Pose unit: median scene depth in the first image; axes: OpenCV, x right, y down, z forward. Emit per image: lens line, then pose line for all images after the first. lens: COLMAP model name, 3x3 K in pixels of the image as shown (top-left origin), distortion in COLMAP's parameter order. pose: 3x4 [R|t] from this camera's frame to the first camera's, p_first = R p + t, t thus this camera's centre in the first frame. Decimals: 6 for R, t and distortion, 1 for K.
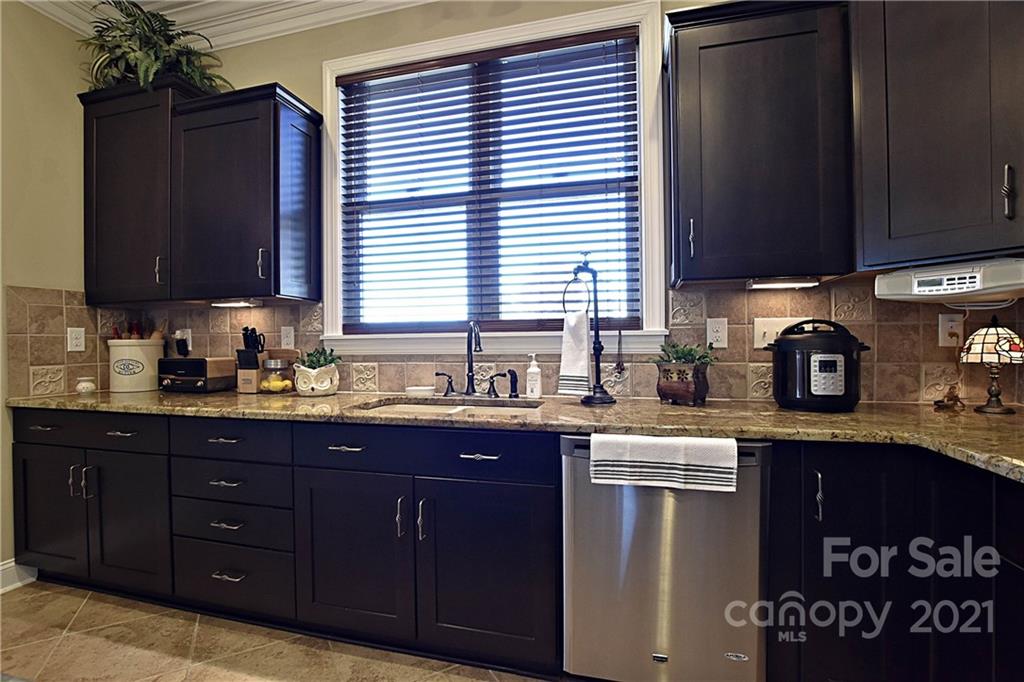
lens RADIAL K [[464.9, 0, 515.5], [0, 464.9, 346.1], [0, 0, 1]] dist [-0.039760, 0.008702]
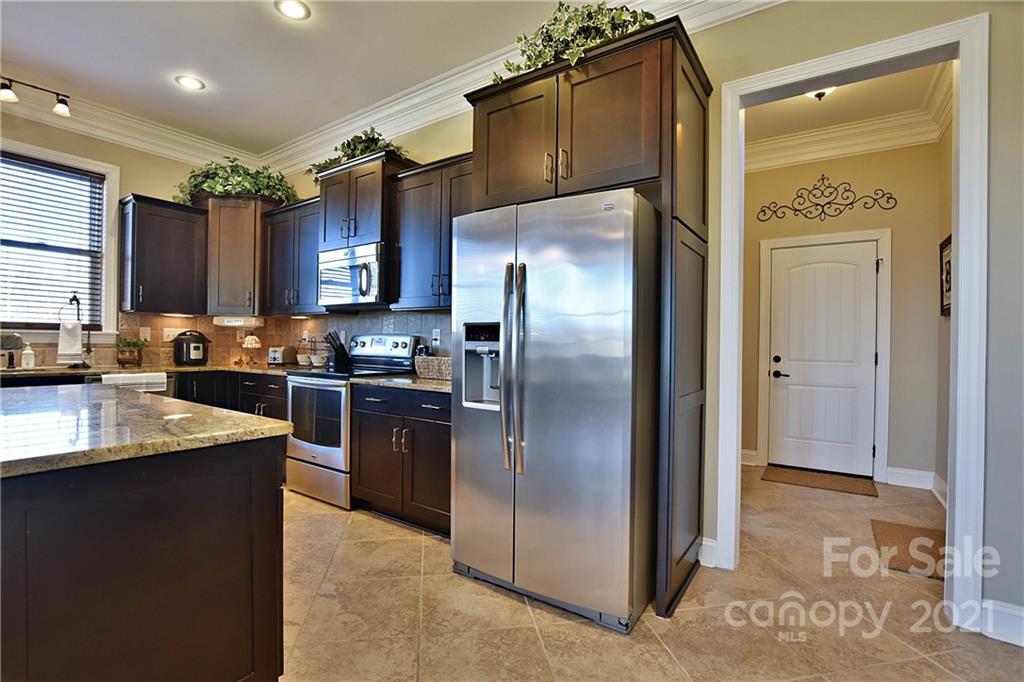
lens RADIAL K [[464.9, 0, 515.5], [0, 464.9, 346.1], [0, 0, 1]] dist [-0.039760, 0.008702]
pose [[0.335423, 0.008775, 0.942027, -1.058295], [-0.010476, 0.999930, -0.005585, 0.022794], [-0.942010, -0.007995, 0.335491, -1.448224]]
